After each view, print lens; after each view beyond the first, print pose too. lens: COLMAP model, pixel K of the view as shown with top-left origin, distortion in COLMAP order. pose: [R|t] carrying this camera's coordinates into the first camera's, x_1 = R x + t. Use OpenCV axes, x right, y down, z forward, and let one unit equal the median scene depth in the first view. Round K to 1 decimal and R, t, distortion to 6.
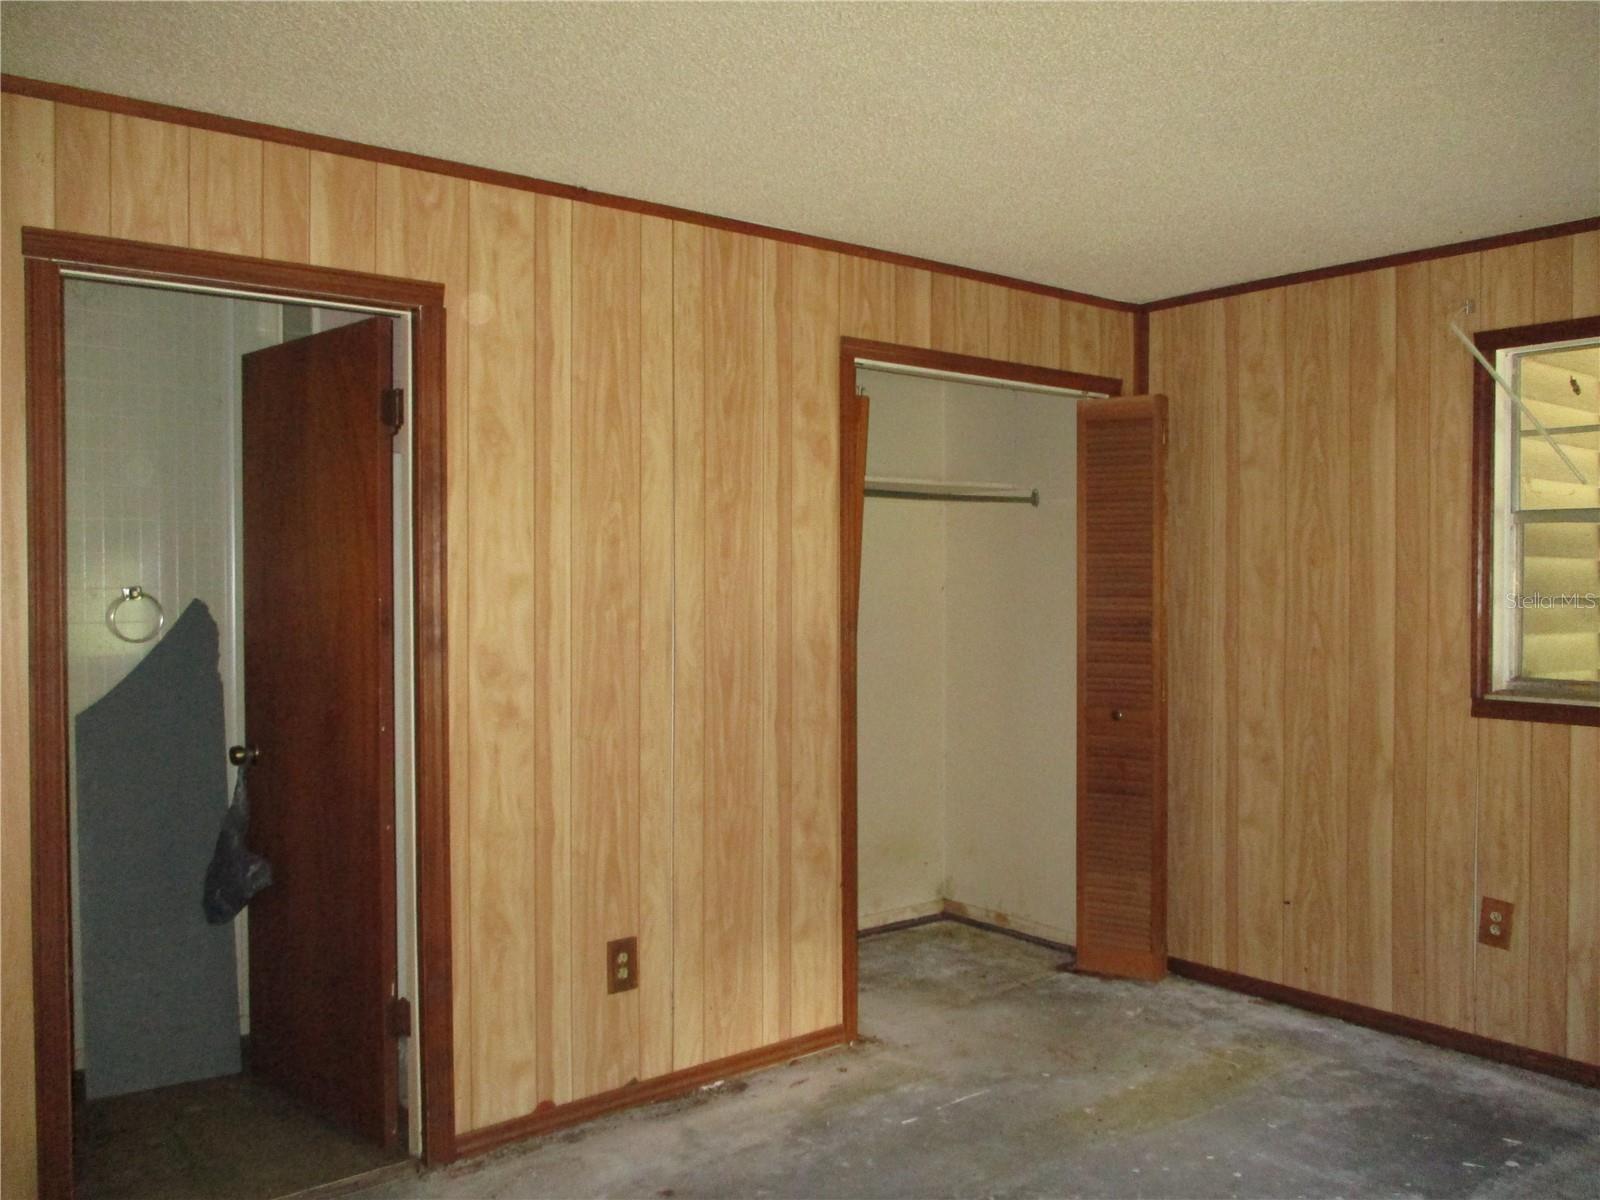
lens RADIAL K [[1364.5, 0, 807.9], [0, 1364.5, 594.4], [0, 0, 1]] dist [-0.013519, -0.007318]
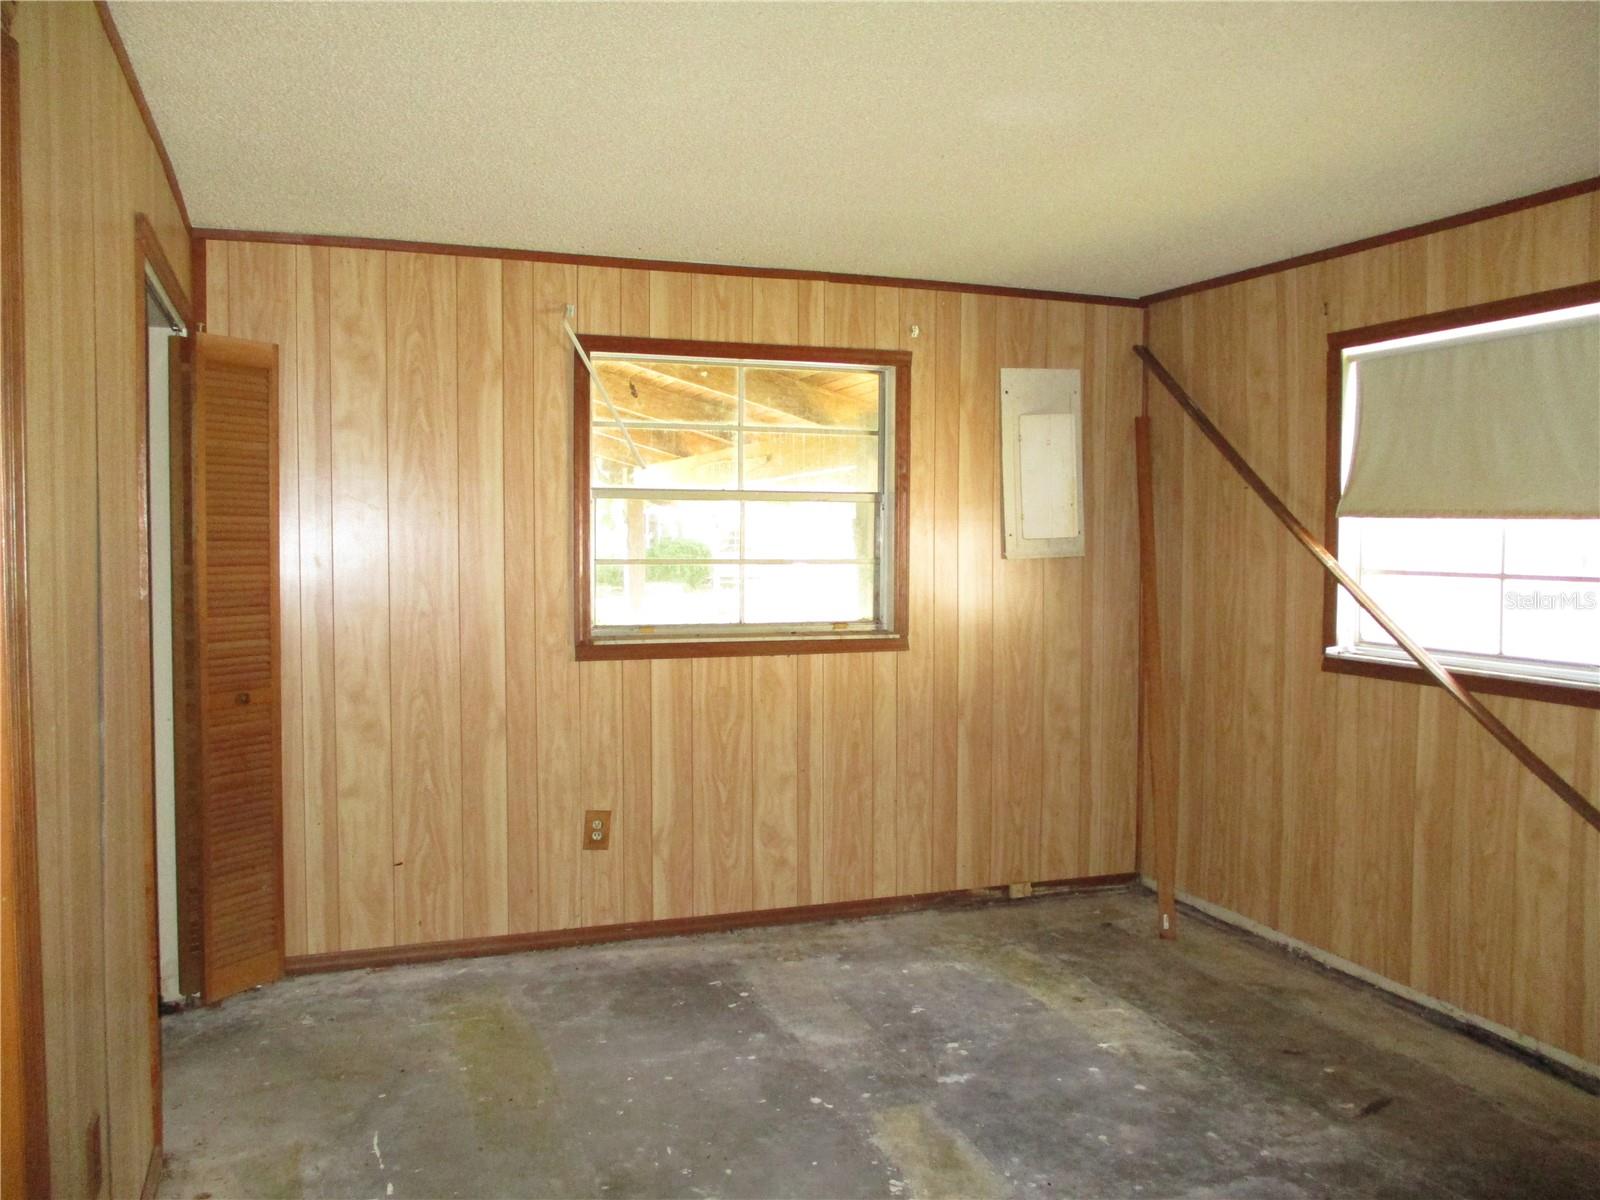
lens RADIAL K [[1364.5, 0, 805.2], [0, 1364.5, 592.5], [0, 0, 1]] dist [-0.013519, -0.007318]
pose [[0.303958, -0.036548, 0.951984, -0.563618], [0.009794, 0.999331, 0.035239, -0.009079], [-0.952635, -0.001388, 0.304113, 0.442440]]
